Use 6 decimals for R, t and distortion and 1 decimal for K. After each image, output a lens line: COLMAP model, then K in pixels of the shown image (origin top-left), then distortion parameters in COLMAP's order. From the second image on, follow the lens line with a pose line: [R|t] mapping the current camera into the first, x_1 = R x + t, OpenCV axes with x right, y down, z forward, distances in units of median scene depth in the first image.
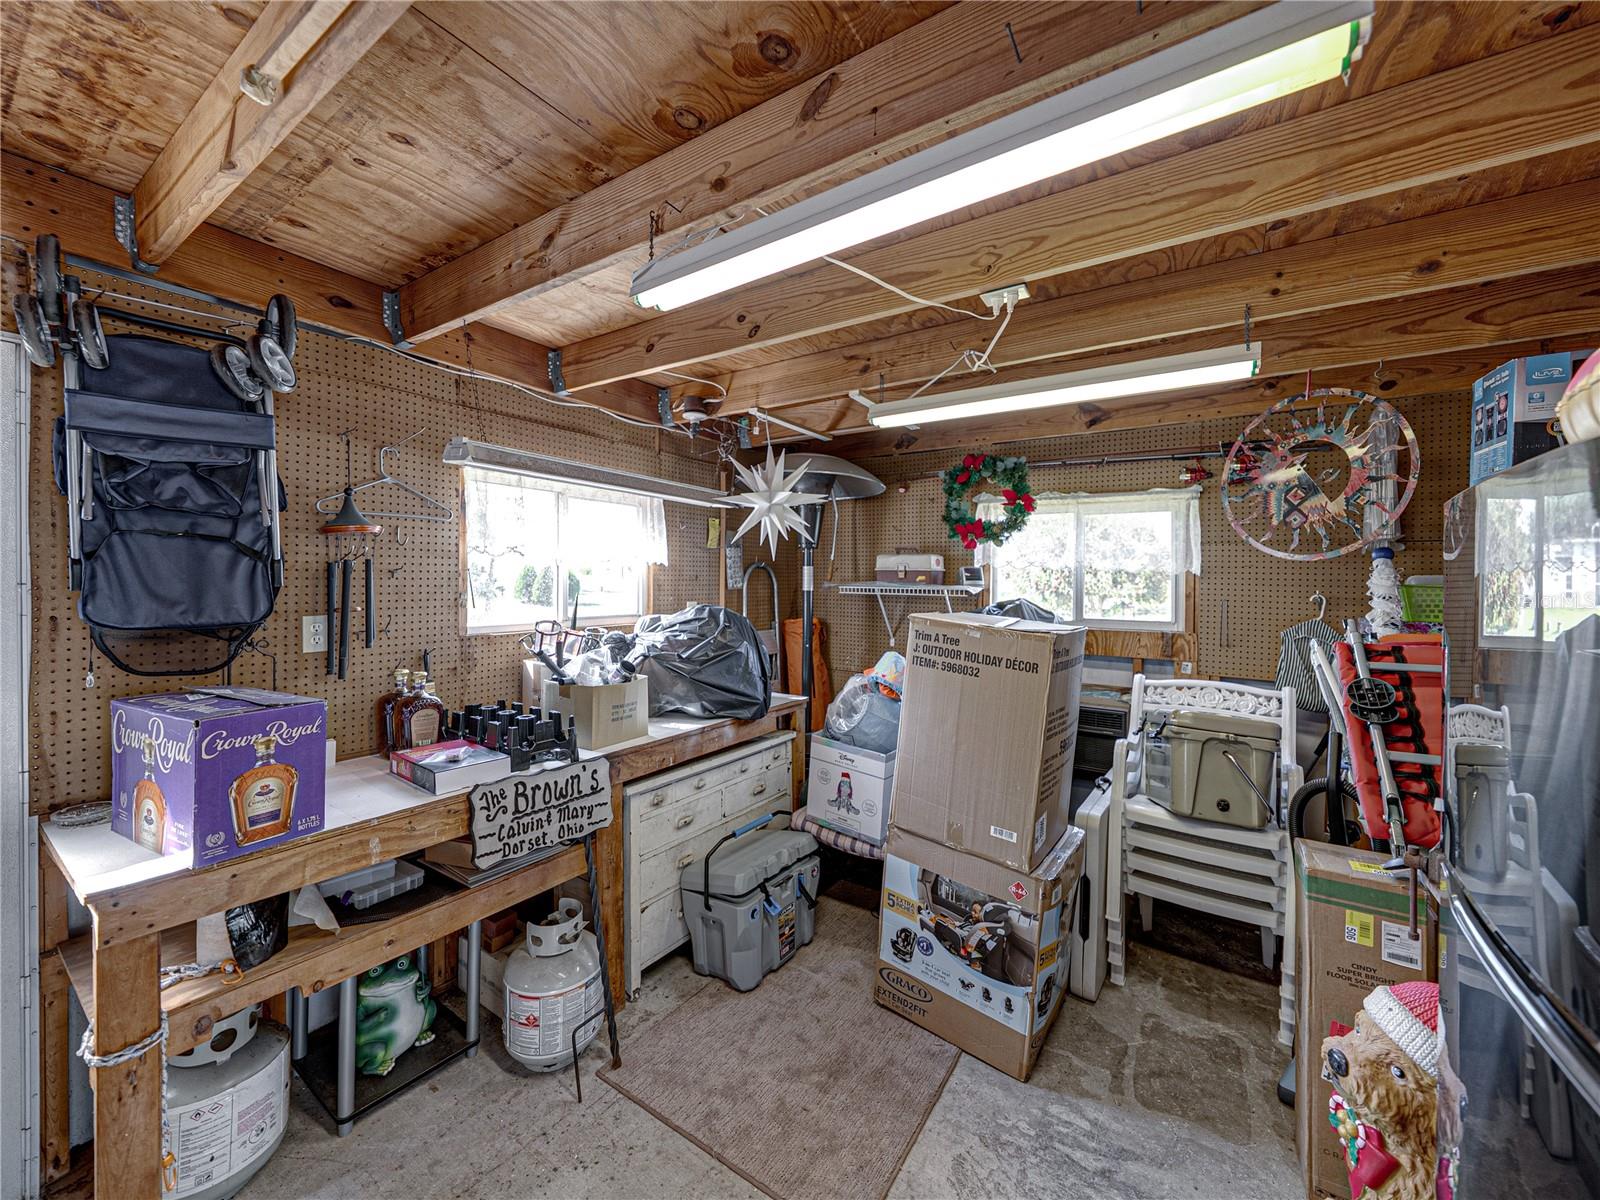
lens RADIAL K [[626.4, 0, 778.2], [0, 626.4, 574.2], [0, 0, 1]] dist [-0.003171, 0.000735]
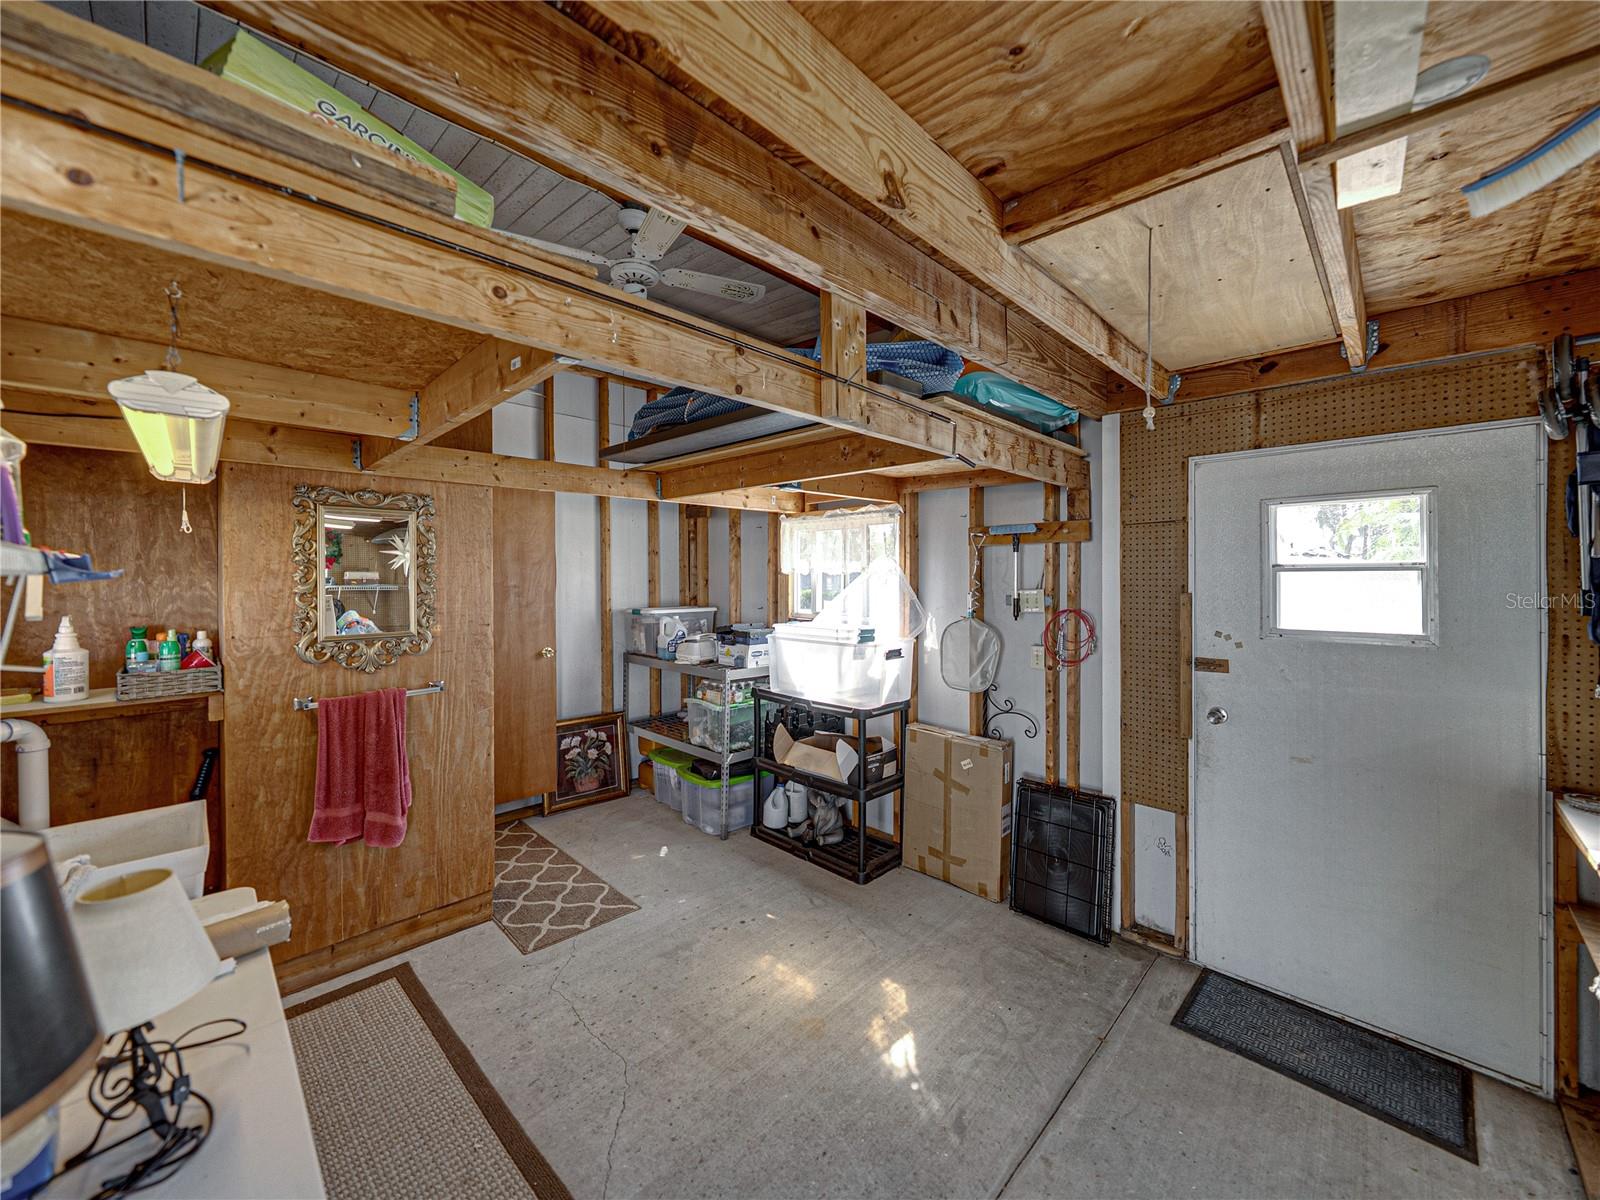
lens RADIAL K [[626.4, 0, 807.2], [0, 626.4, 580.1], [0, 0, 1]] dist [-0.003171, 0.000735]
pose [[-0.153545, 0.003252, -0.988136, 0.191830], [0.003201, 0.999991, 0.002793, -0.032780], [0.988137, -0.002735, -0.153554, -0.193608]]
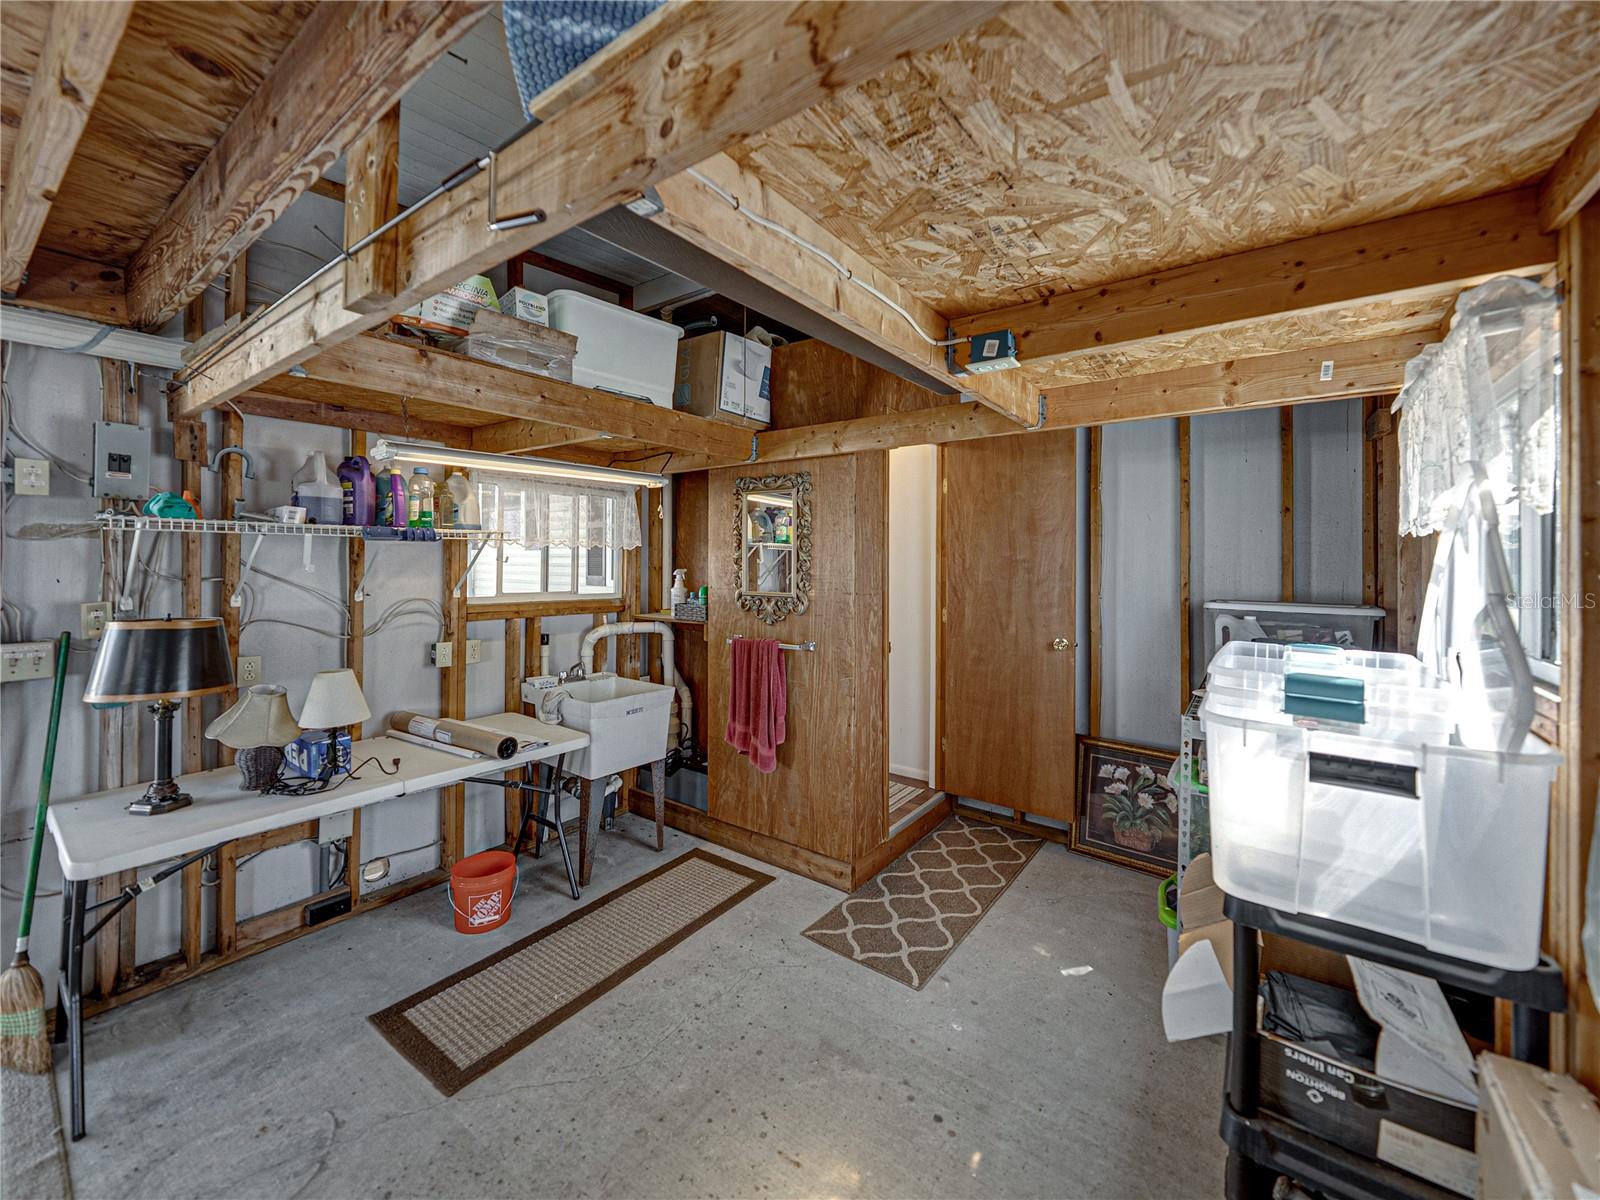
lens RADIAL K [[626.4, 0, 792.9], [0, 626.4, 559.7], [0, 0, 1]] dist [-0.003171, 0.000735]
pose [[-0.999731, -0.010895, 0.020468, -0.973257], [-0.011051, 0.999911, -0.007530, 0.004419], [-0.020384, -0.007754, -0.999762, 0.276705]]
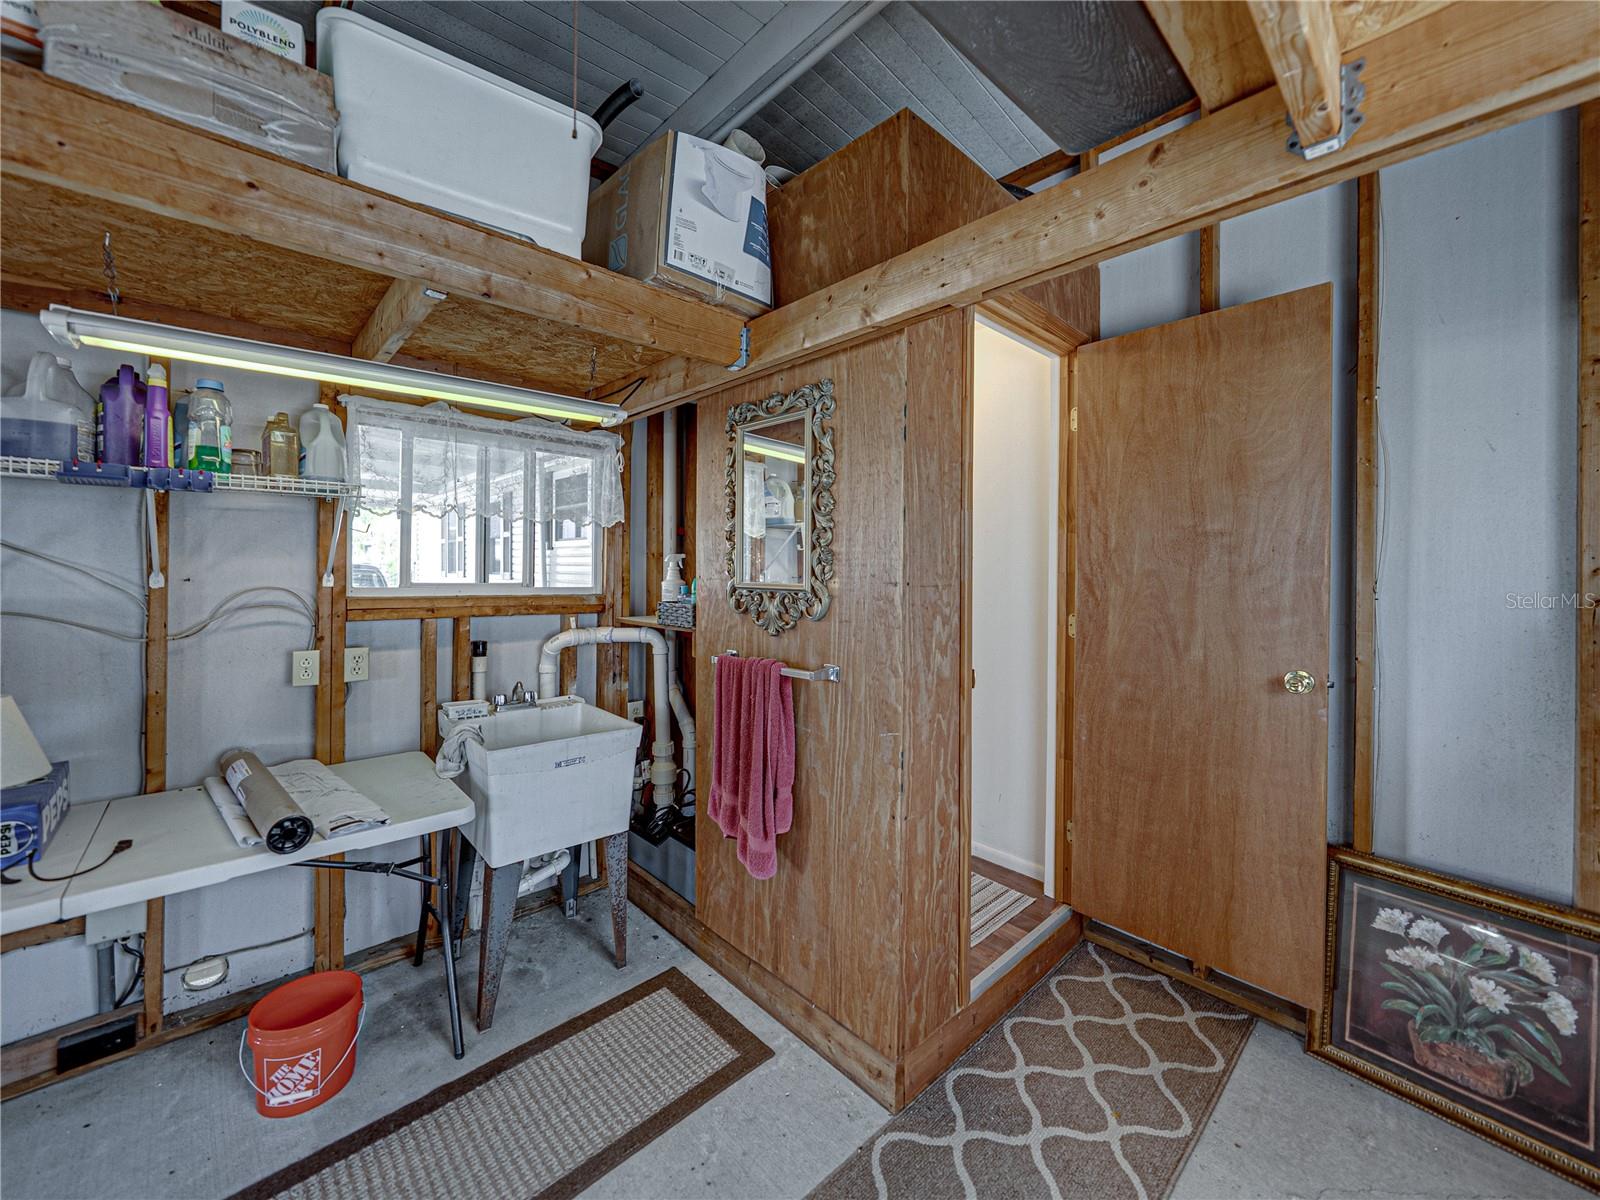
lens RADIAL K [[626.4, 0, 790.4], [0, 626.4, 572.7], [0, 0, 1]] dist [-0.003171, 0.000735]
pose [[-0.979986, -0.015200, 0.198484, -1.097617], [-0.014980, 0.999884, 0.002609, 0.053991], [-0.198501, -0.000416, -0.980101, -0.320154]]
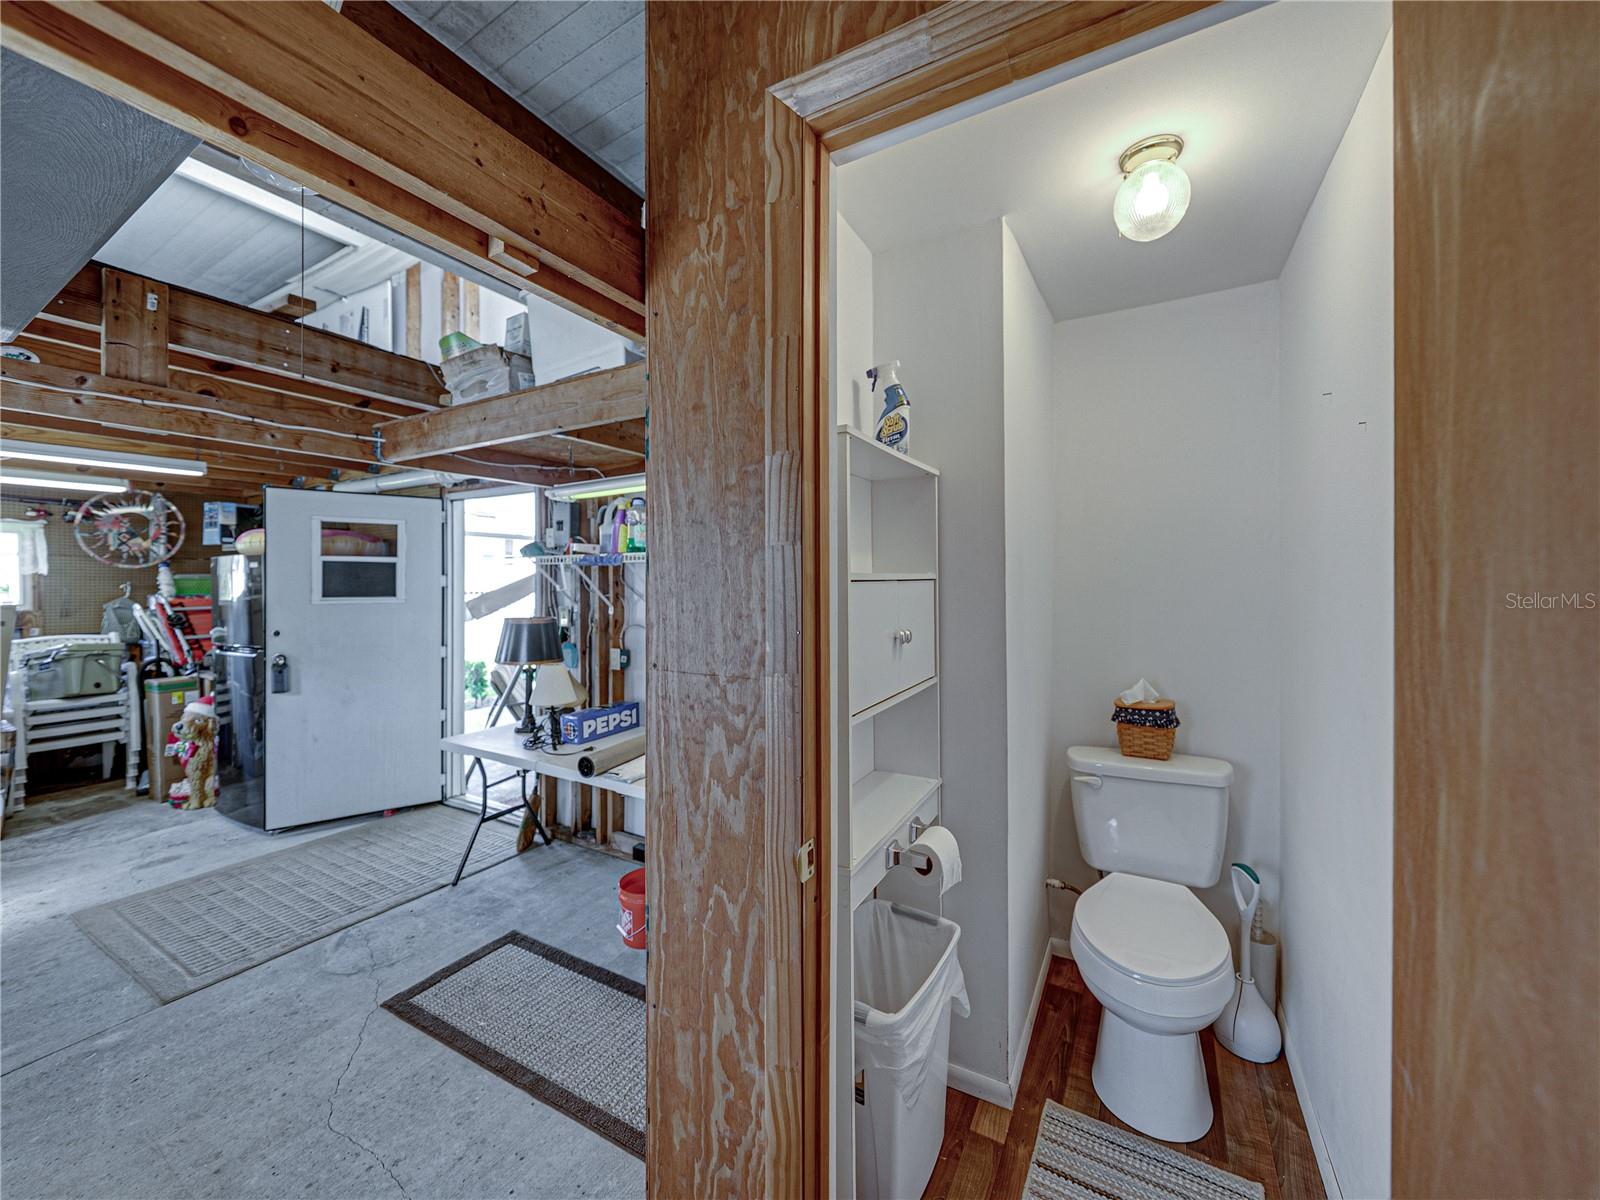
lens RADIAL K [[626.4, 0, 816.8], [0, 626.4, 580.5], [0, 0, 1]] dist [-0.003171, 0.000735]
pose [[-0.102599, -0.011300, 0.994659, -1.631868], [-0.003750, 0.999933, 0.010973, -0.011533], [-0.994716, -0.002604, -0.102635, -1.196475]]
